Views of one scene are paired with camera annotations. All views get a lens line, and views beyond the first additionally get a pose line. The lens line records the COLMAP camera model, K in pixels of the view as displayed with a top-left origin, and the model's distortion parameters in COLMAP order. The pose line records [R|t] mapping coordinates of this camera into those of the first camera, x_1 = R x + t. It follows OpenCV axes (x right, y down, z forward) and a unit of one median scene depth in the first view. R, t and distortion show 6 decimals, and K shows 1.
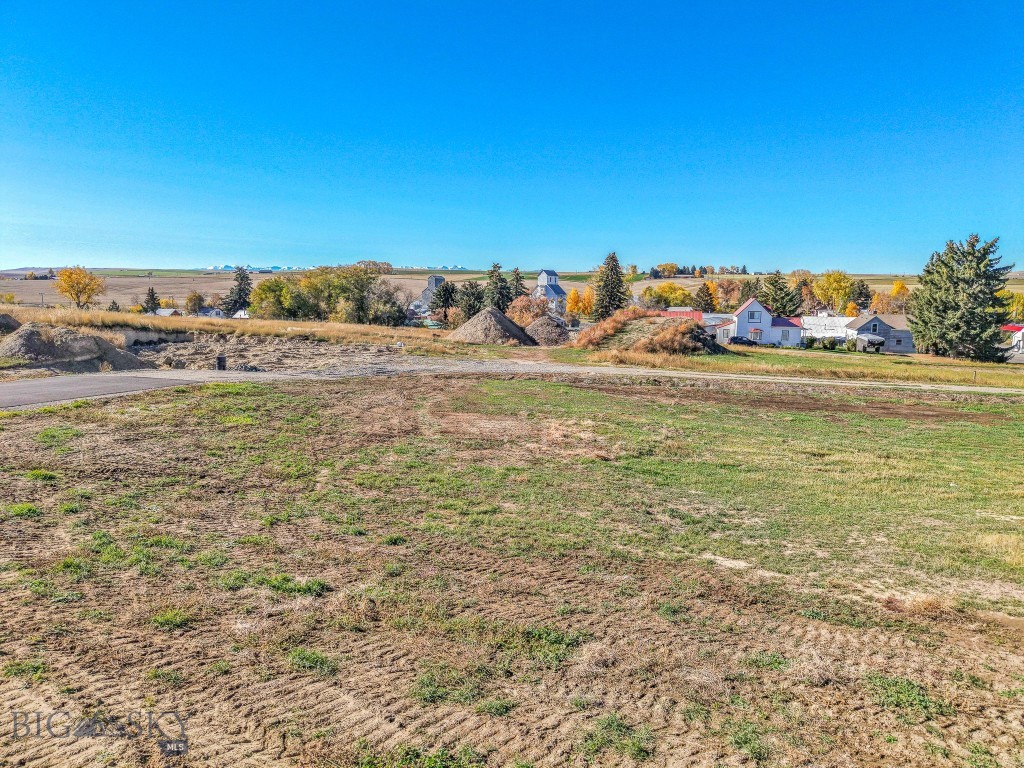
lens RADIAL K [[682.2, 0, 513.0], [0, 682.2, 384.6], [0, 0, 1]] dist [0.025301, -0.026165]
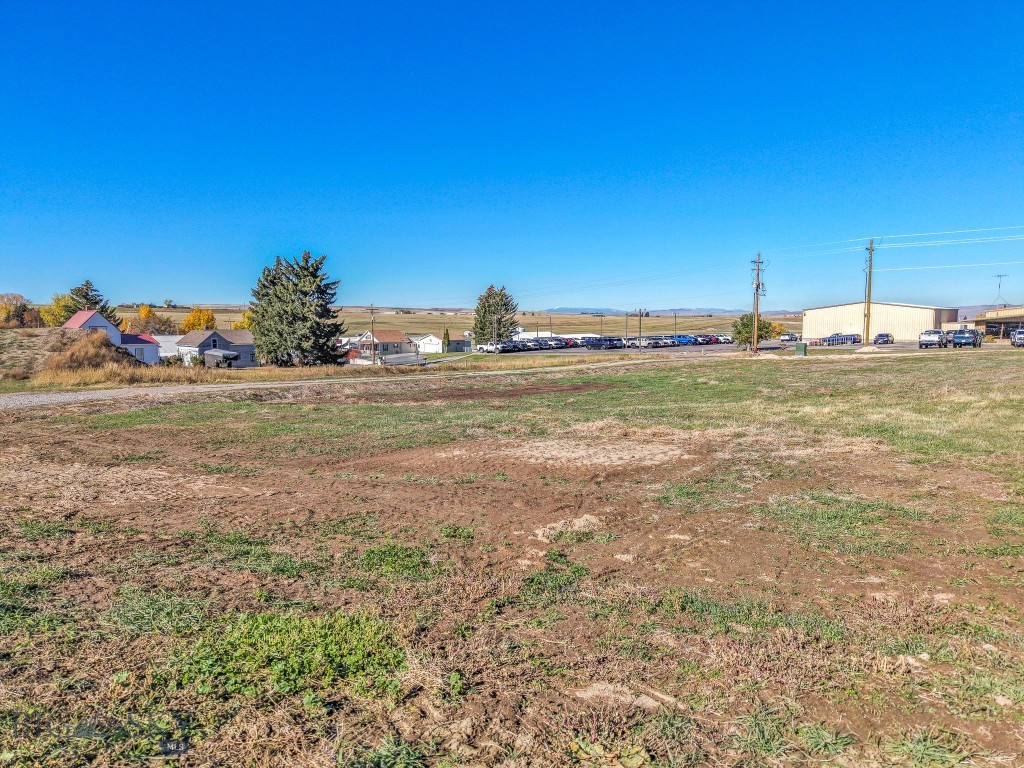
lens RADIAL K [[682.2, 0, 519.1], [0, 682.2, 384.9], [0, 0, 1]] dist [0.025301, -0.026165]
pose [[0.476240, -0.088779, 0.874822, -0.115860], [0.127522, 0.991345, 0.031184, -0.001783], [-0.870019, 0.096708, 0.483440, 0.196713]]
